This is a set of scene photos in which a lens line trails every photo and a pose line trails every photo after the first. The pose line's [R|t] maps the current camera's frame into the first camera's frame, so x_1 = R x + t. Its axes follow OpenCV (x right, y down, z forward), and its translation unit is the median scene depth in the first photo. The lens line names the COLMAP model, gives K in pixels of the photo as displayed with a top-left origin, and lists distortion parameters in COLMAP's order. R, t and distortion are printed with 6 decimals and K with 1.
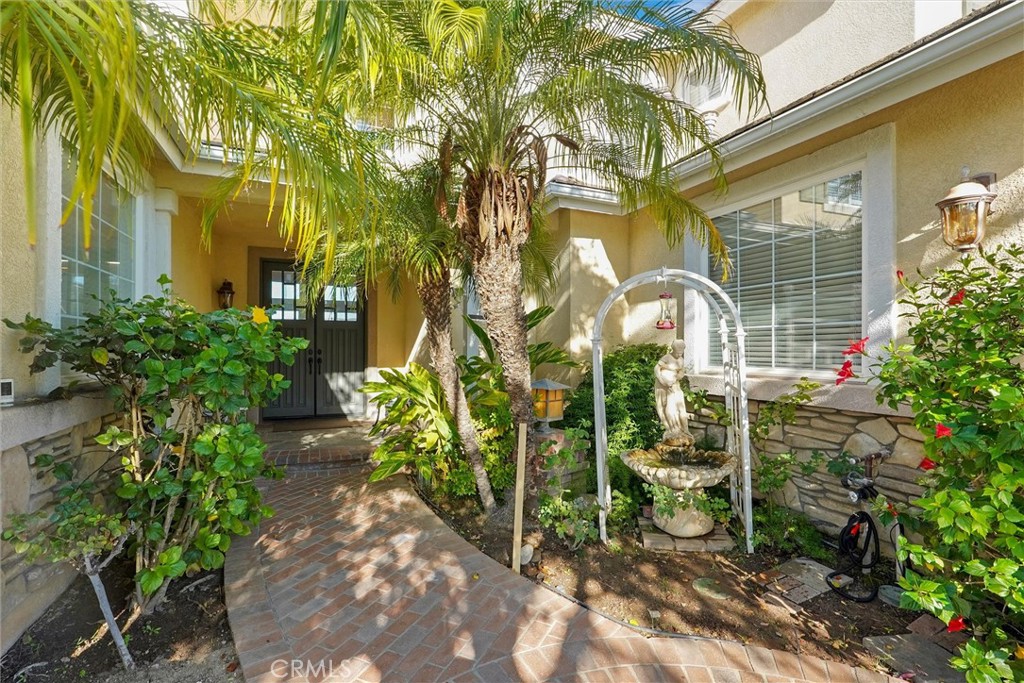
lens RADIAL K [[481.1, 0, 515.4], [0, 481.1, 339.9], [0, 0, 1]] dist [0.000770, -0.000169]
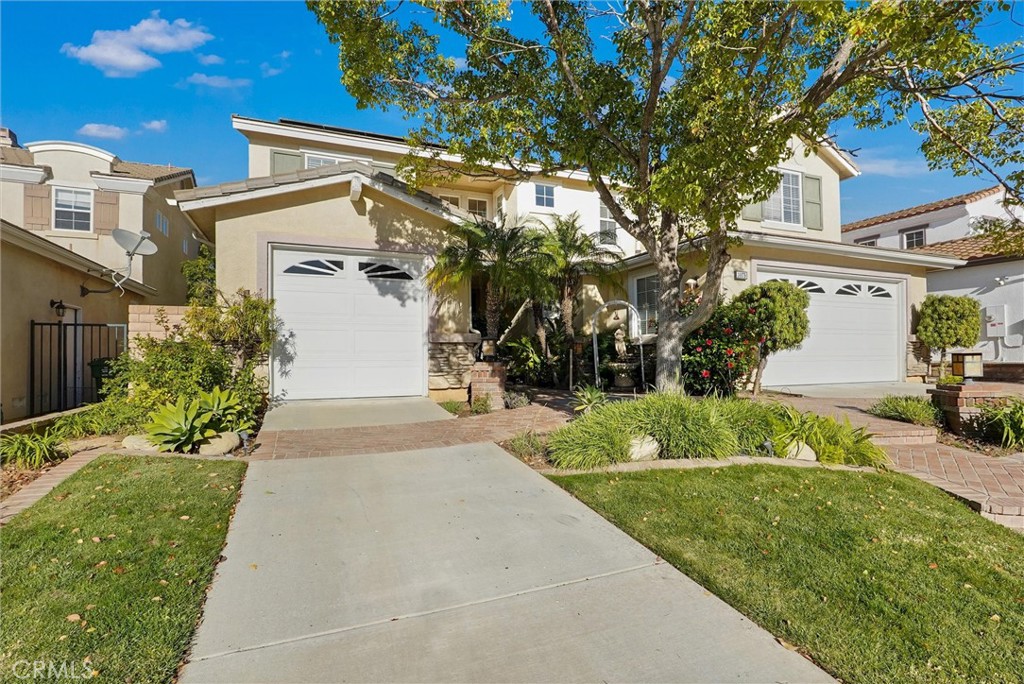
lens RADIAL K [[481.1, 0, 506.4], [0, 481.1, 347.1], [0, 0, 1]] dist [0.000770, -0.000169]
pose [[0.999699, -0.002486, -0.024393, -0.237982], [0.002223, 0.999939, -0.010844, 0.137794], [0.024419, 0.010786, 0.999644, -1.559244]]
